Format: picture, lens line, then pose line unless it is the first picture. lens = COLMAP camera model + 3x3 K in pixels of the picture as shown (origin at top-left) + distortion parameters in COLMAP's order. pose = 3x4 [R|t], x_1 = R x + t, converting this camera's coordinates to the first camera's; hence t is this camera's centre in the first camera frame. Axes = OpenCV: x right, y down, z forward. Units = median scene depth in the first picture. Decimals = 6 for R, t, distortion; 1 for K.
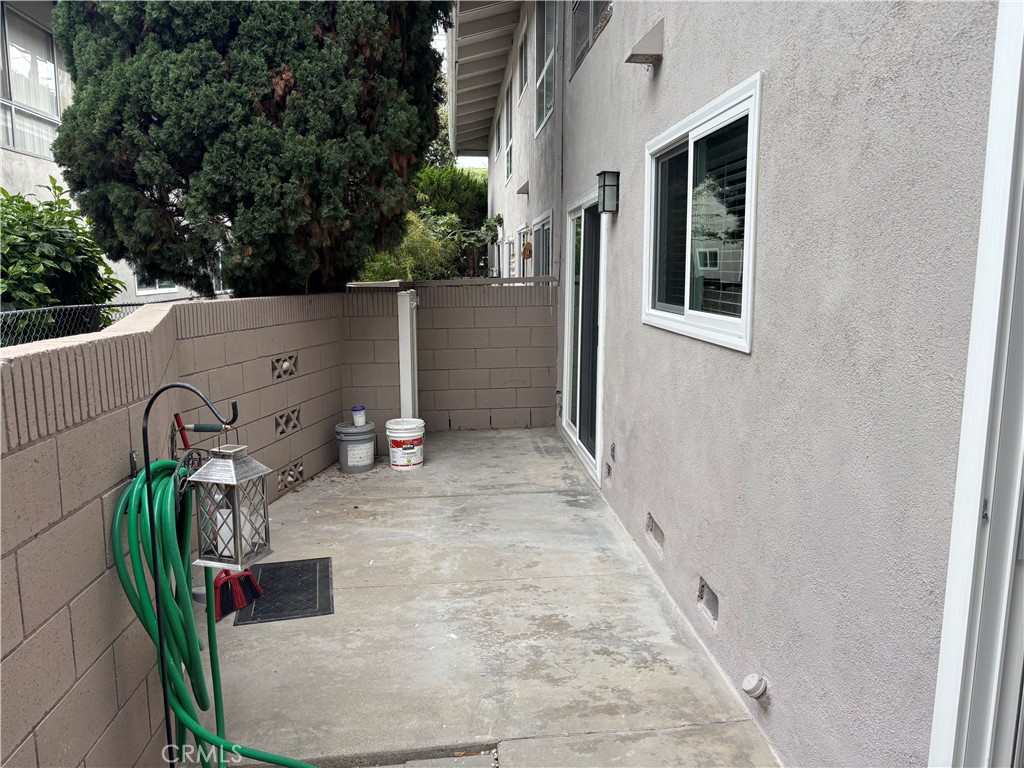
lens RADIAL K [[773.2, 0, 512.0], [0, 773.2, 384.0], [0, 0, 1]] dist [0.000656, 0.000507]
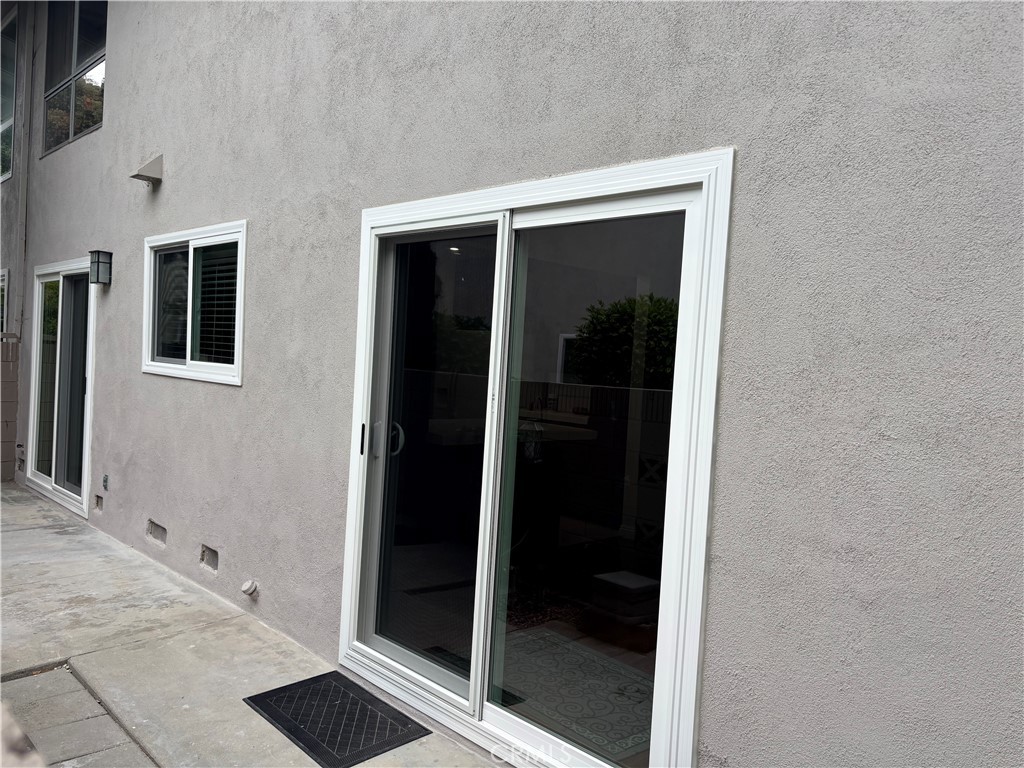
lens RADIAL K [[776.5, 0, 512.0], [0, 776.5, 384.0], [0, 0, 1]] dist [0.087833, -0.097644]
pose [[0.765866, 0.016747, 0.642782, -0.255645], [0.045721, 0.995712, -0.080419, 0.093188], [-0.641372, 0.090979, 0.761817, -0.502375]]
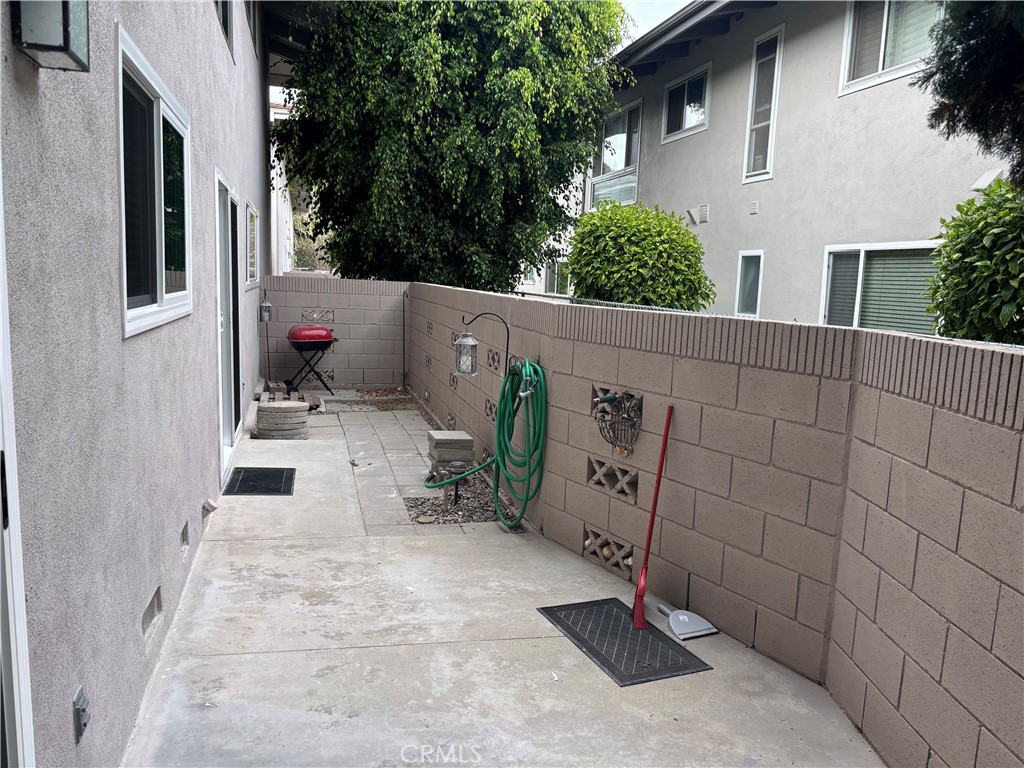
lens RADIAL K [[773.2, 0, 512.0], [0, 773.2, 384.0], [0, 0, 1]] dist [0.000656, 0.000507]
pose [[-0.982108, -0.013271, -0.187853, -0.006336], [-0.066385, 0.957878, 0.279396, -0.281309], [0.176232, 0.286868, -0.941621, 1.990482]]
